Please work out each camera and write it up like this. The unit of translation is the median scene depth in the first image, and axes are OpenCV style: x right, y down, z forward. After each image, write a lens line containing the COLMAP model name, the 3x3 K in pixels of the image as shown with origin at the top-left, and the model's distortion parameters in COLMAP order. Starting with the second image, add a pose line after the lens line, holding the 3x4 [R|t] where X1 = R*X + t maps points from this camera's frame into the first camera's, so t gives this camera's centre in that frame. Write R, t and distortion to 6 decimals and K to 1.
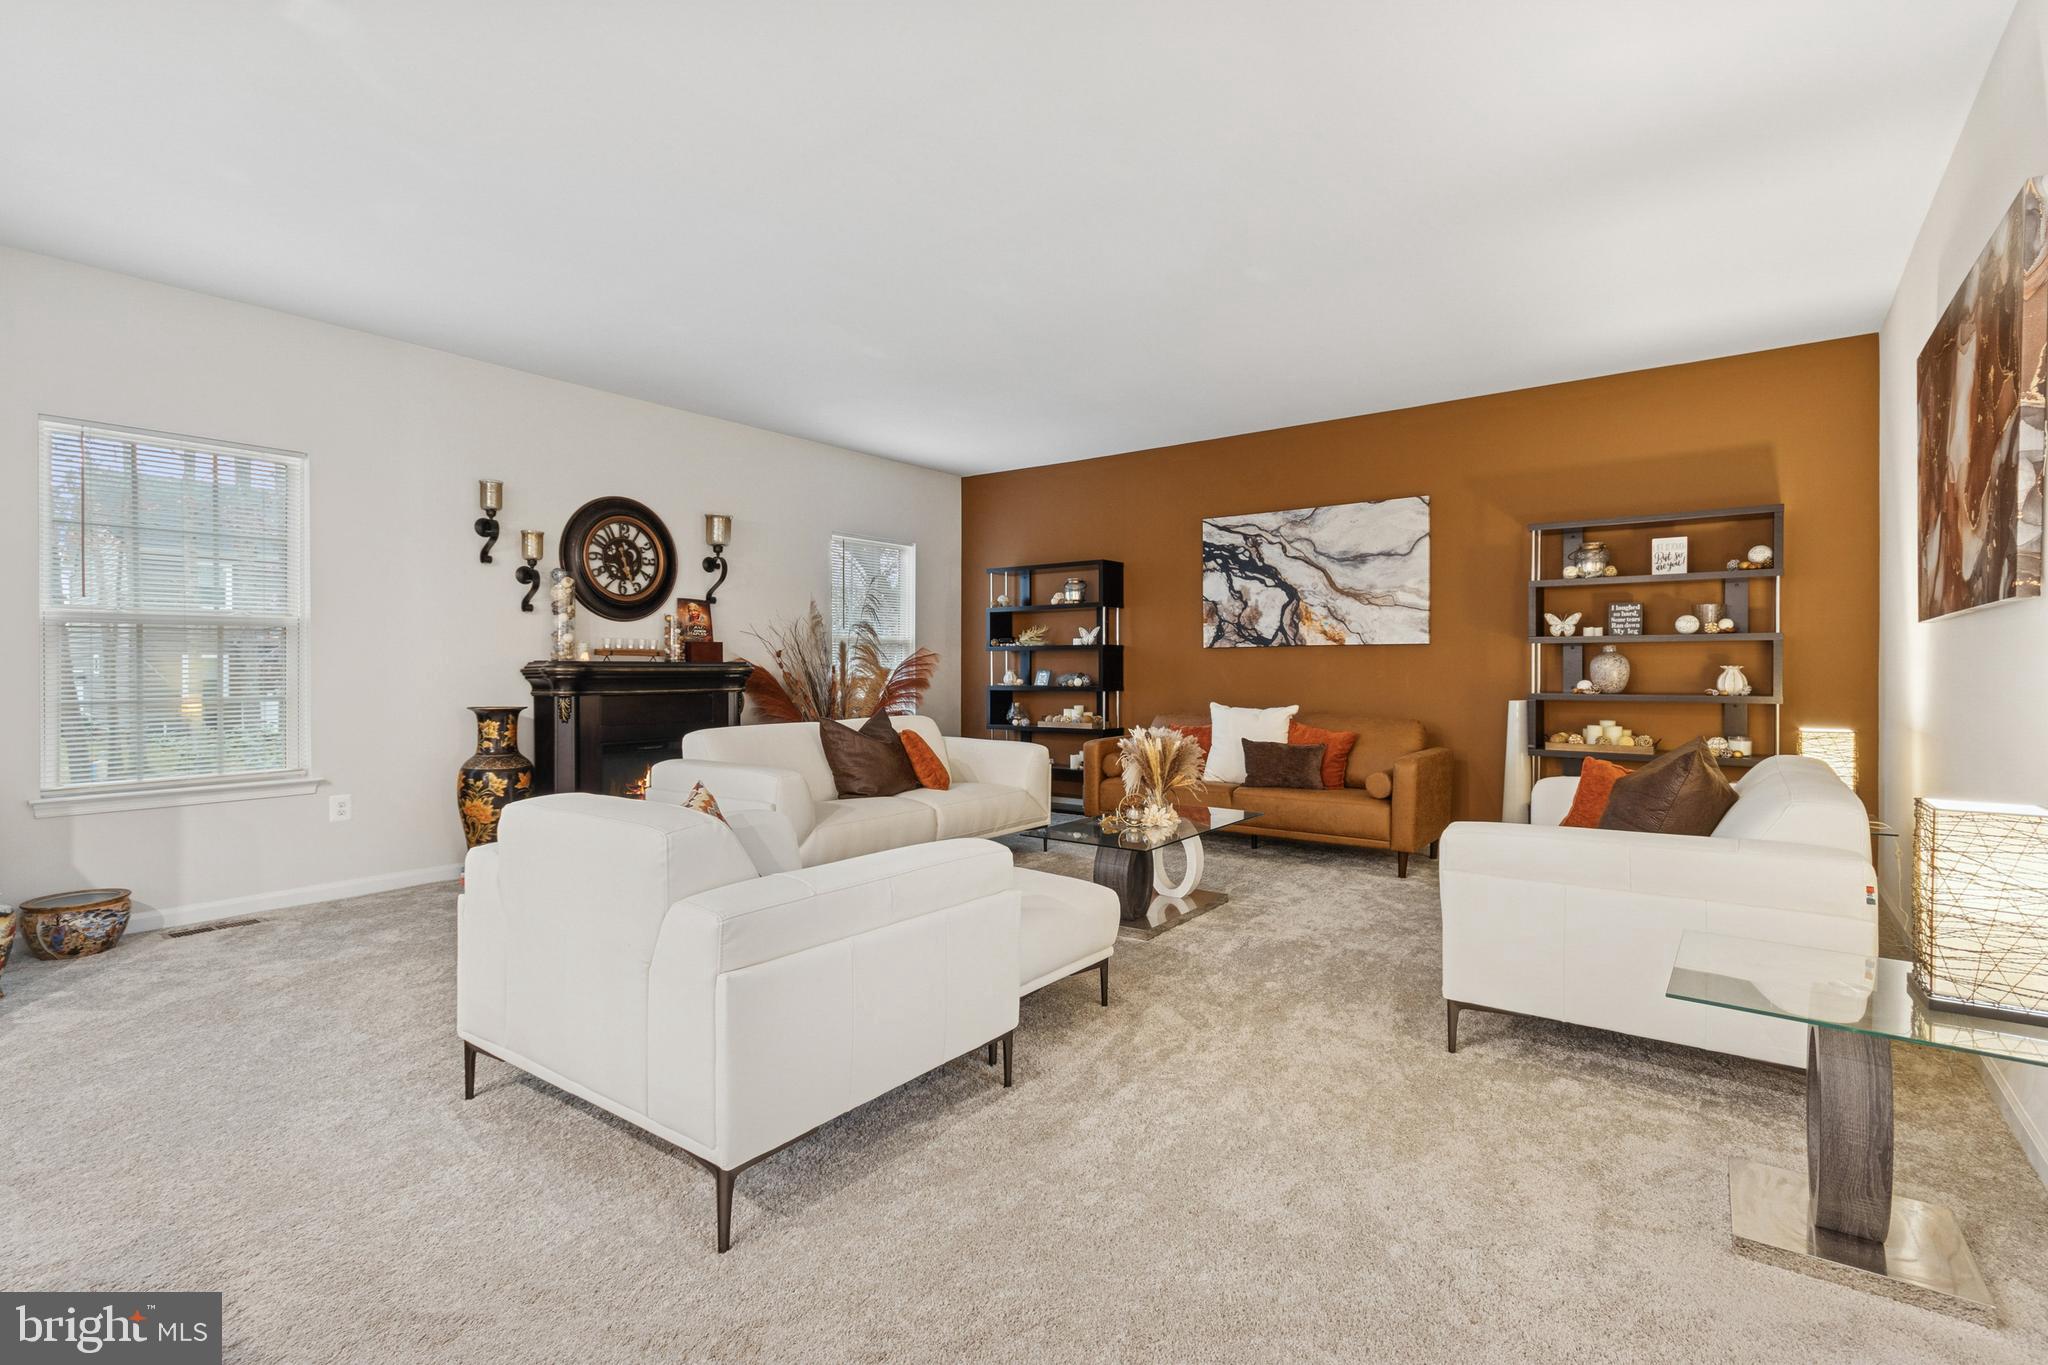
lens RADIAL K [[957.3, 0, 1024.1], [0, 957.3, 666.7], [0, 0, 1]] dist [-0.004652, 0.004959]
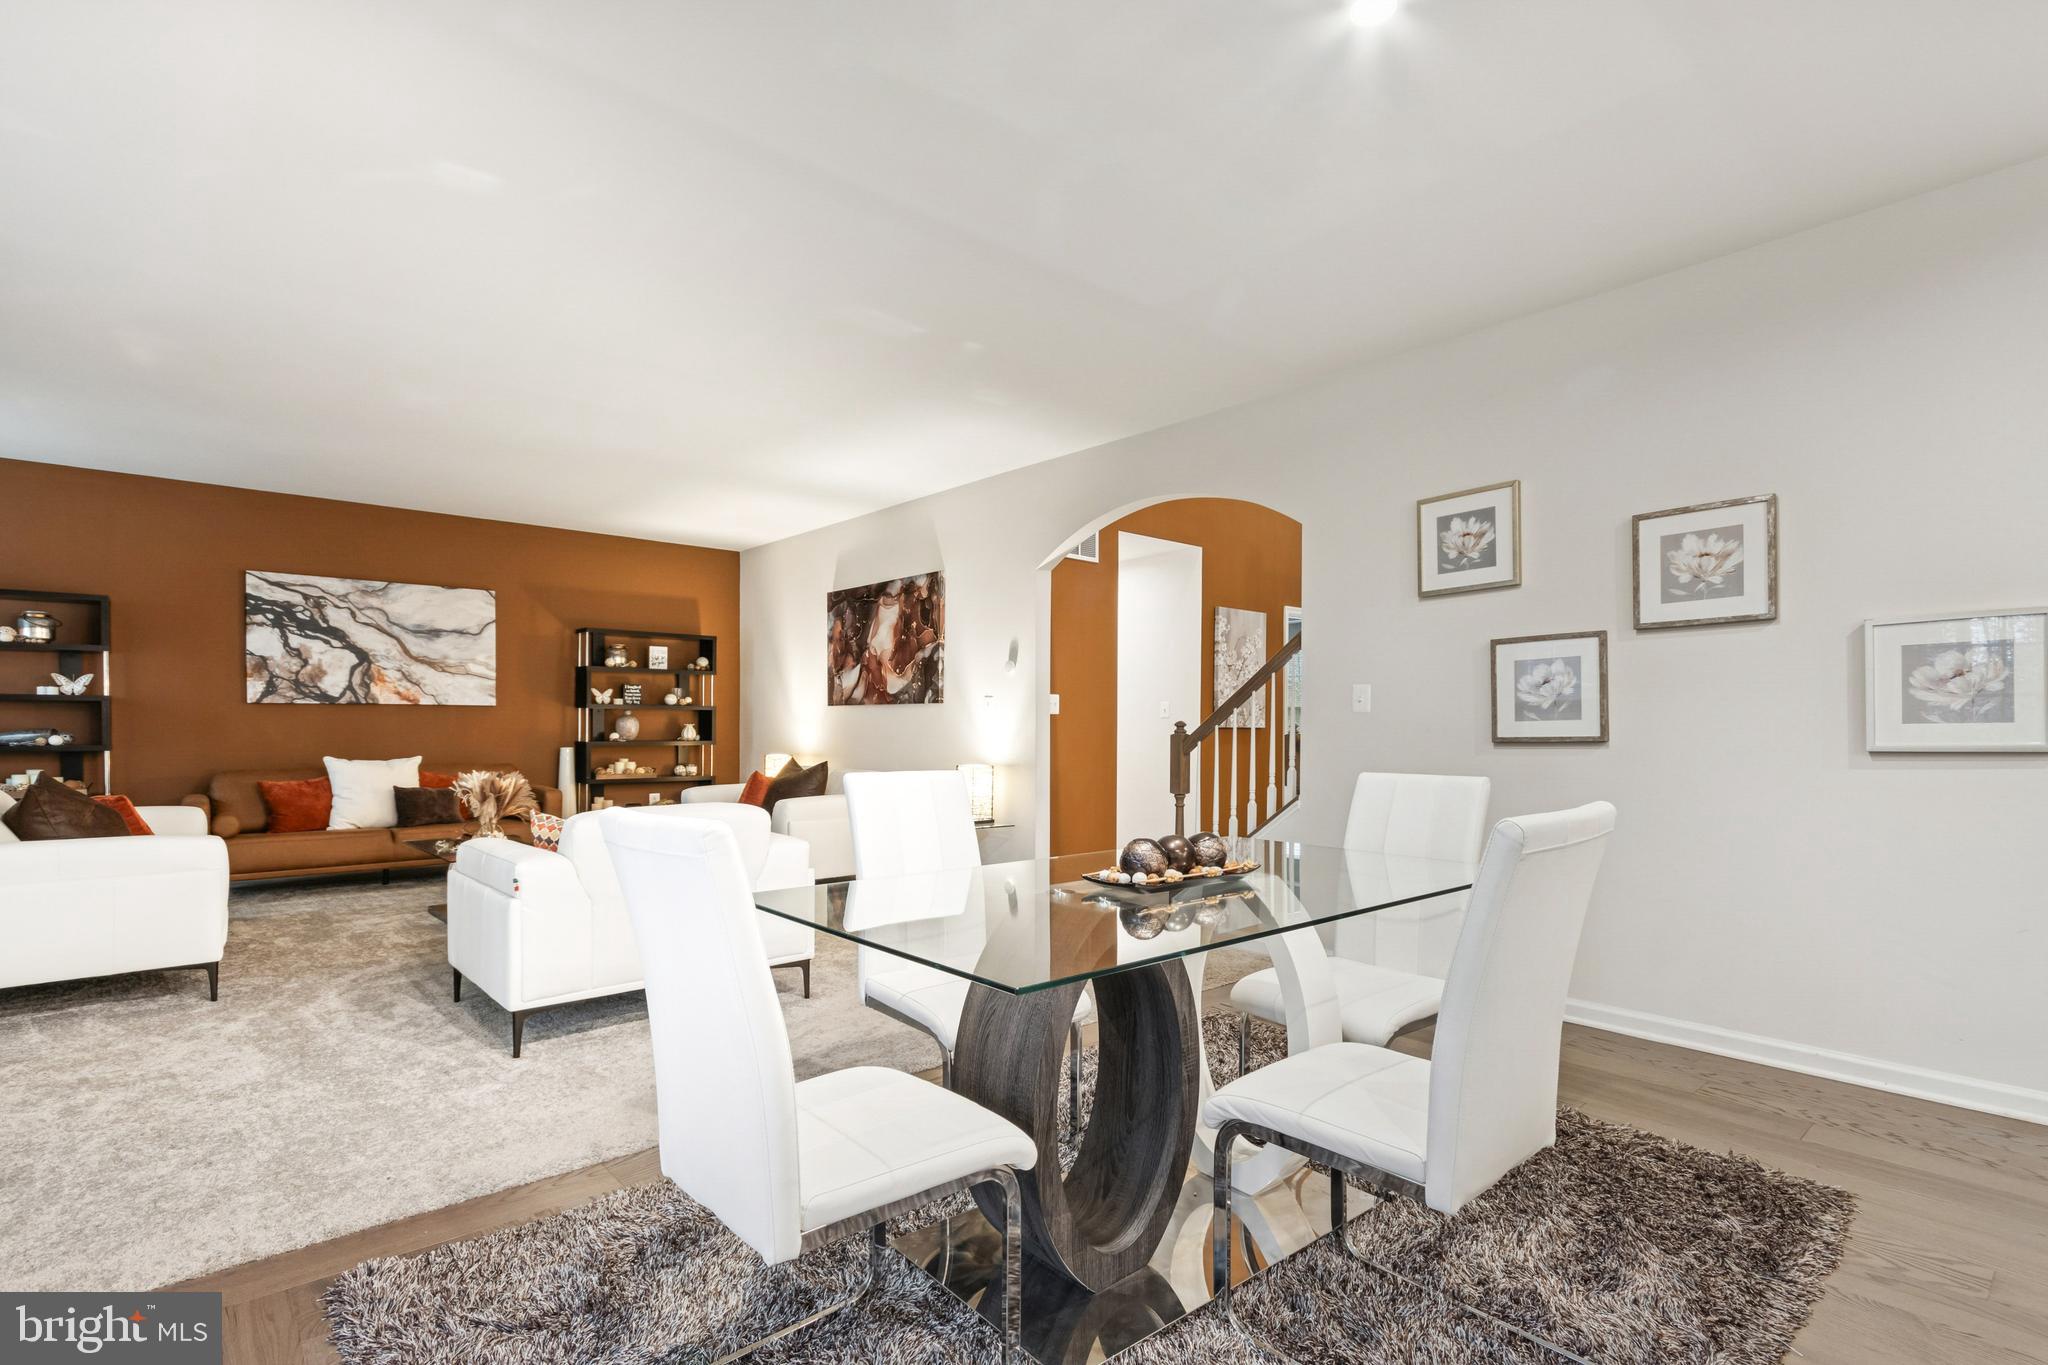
lens RADIAL K [[957.3, 0, 1028.6], [0, 957.3, 699.7], [0, 0, 1]] dist [-0.004652, 0.004959]
pose [[0.198409, 0.027317, 0.979739, -0.643848], [-0.004563, 0.999626, -0.026948, -0.000396], [-0.980109, 0.000877, 0.198459, 0.032104]]
